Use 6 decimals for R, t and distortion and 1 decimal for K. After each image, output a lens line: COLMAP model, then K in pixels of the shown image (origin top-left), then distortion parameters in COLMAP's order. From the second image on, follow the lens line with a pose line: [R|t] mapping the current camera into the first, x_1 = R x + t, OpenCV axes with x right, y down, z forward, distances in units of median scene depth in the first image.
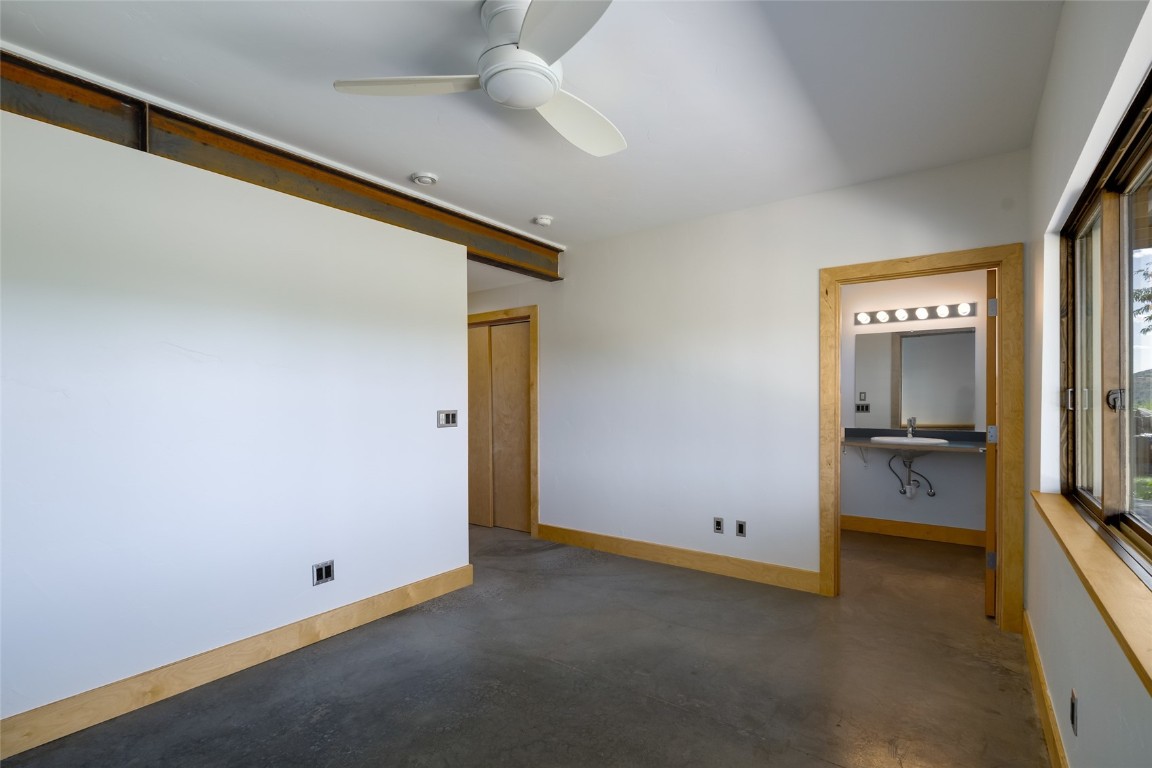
lens RADIAL K [[524.7, 0, 574.3], [0, 524.7, 387.8], [0, 0, 1]] dist [-0.000364, -0.000195]
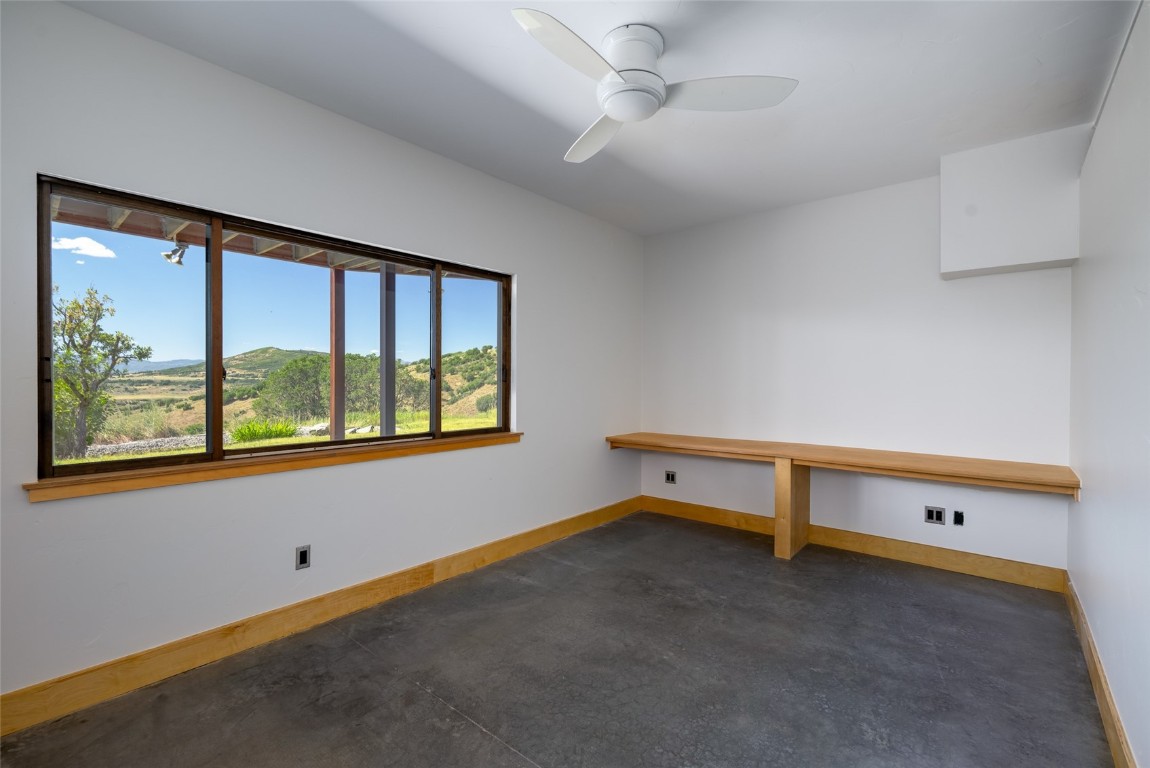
lens RADIAL K [[523.8, 0, 580.5], [0, 523.8, 388.2], [0, 0, 1]] dist [-0.000364, -0.000195]
pose [[-0.999198, -0.000110, 0.040035, -0.030040], [0.000484, 0.999890, 0.014831, 0.021473], [-0.040032, 0.014838, -0.999088, 1.956202]]
